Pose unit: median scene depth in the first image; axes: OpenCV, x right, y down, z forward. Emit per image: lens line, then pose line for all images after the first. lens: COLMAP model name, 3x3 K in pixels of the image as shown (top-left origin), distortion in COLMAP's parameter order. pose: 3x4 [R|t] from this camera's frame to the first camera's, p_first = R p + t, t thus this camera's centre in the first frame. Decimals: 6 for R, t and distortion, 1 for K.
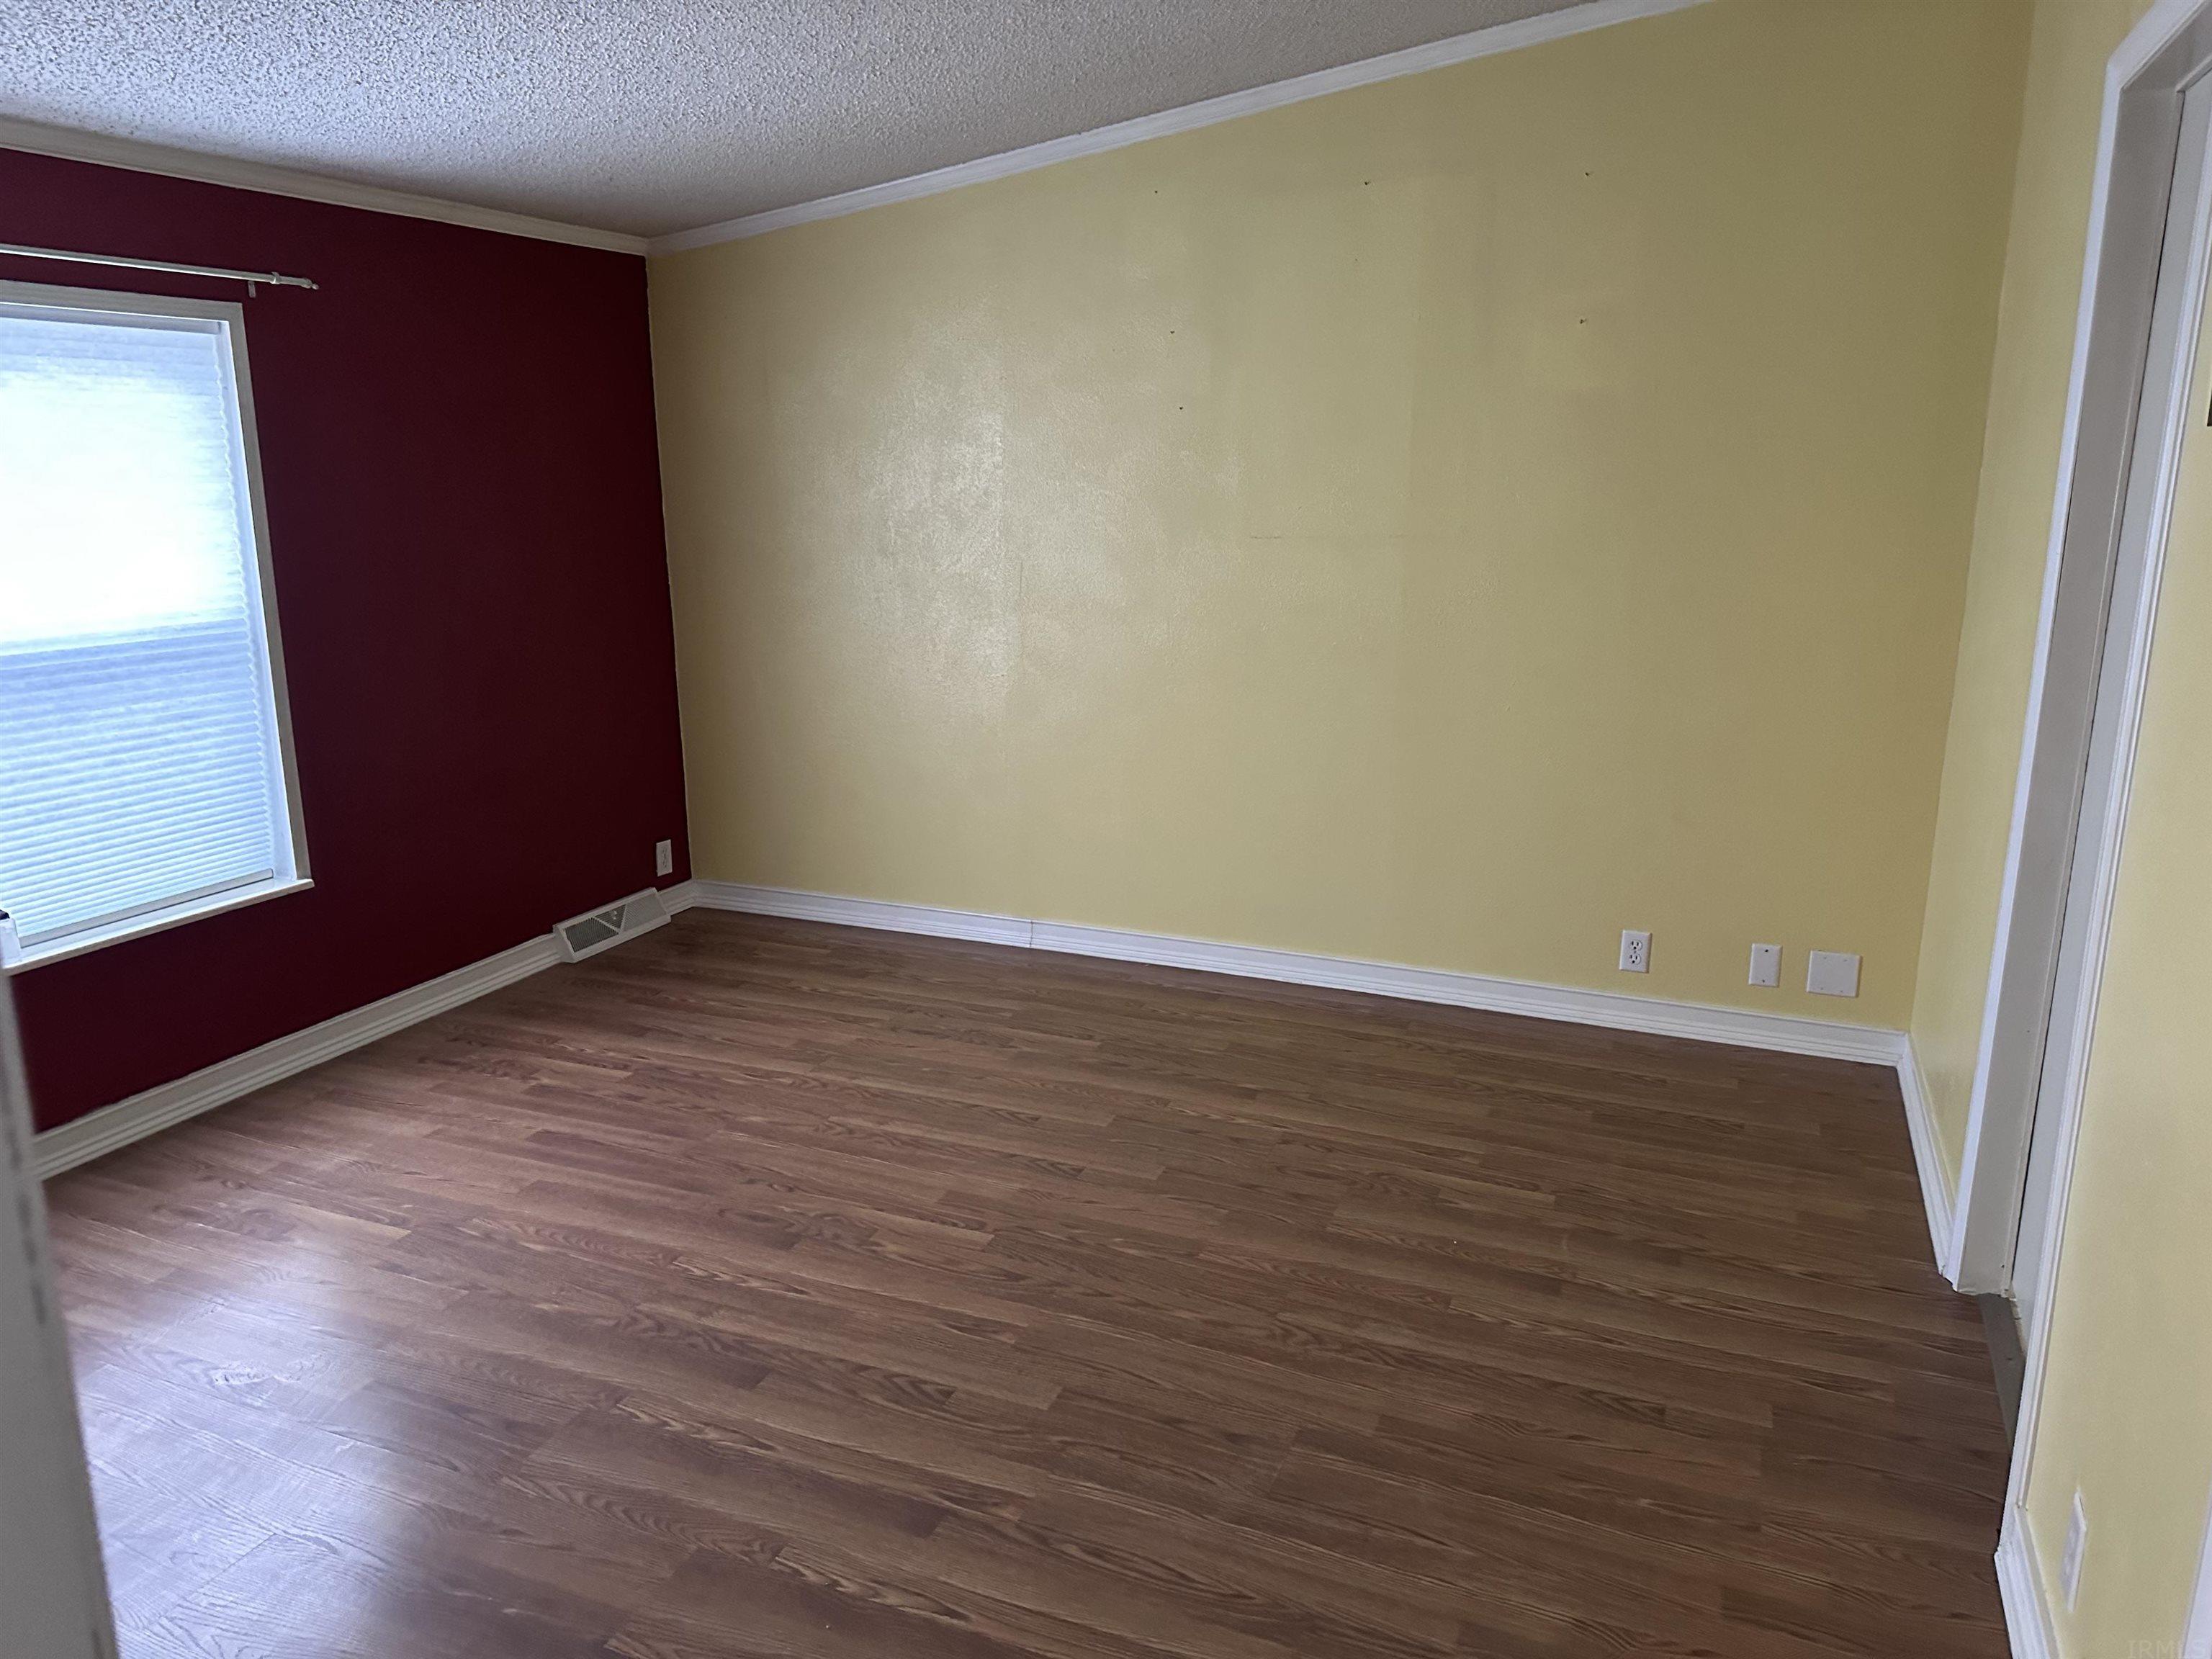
lens RADIAL K [[1544.7, 0, 1105.3], [0, 1544.7, 814.4], [0, 0, 1]] dist [0.136479, -0.151620]
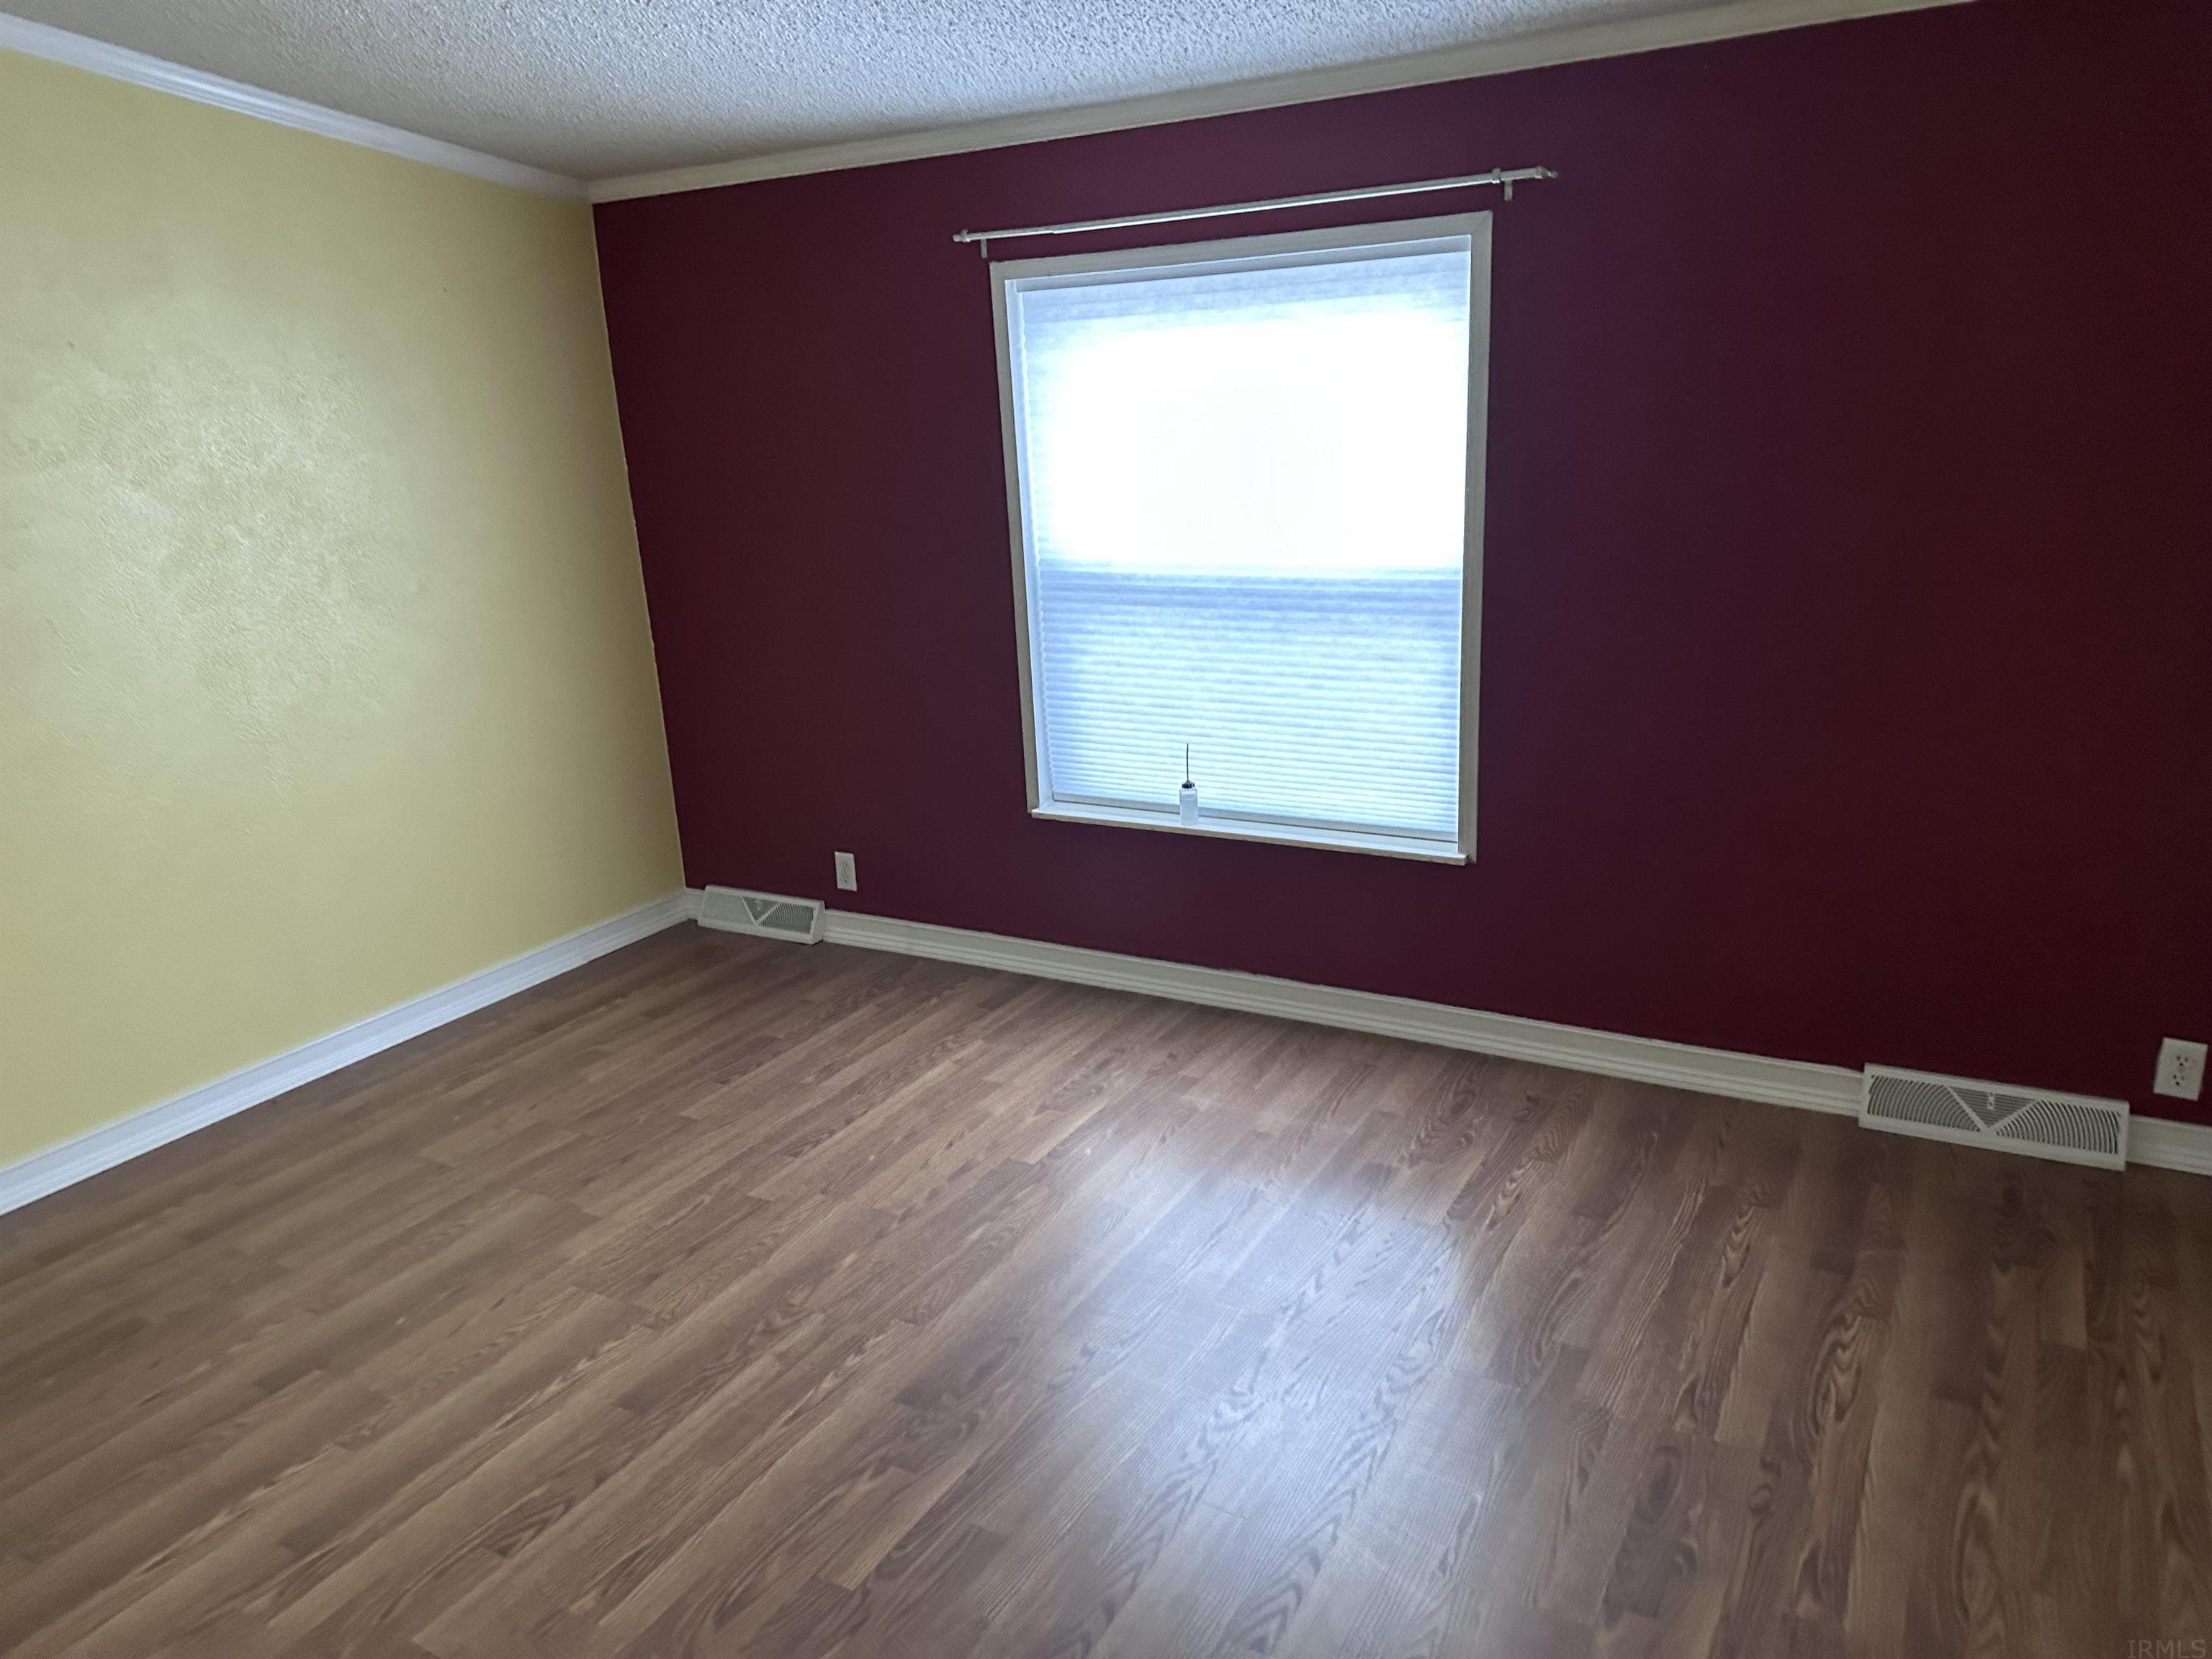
lens RADIAL K [[1544.7, 0, 1105.3], [0, 1544.7, 814.4], [0, 0, 1]] dist [0.136479, -0.151620]
pose [[-0.128790, 0.276950, -0.952214, 0.414335], [-0.171156, 0.939593, 0.296428, -0.235071], [0.976790, 0.201154, -0.073608, 0.942928]]
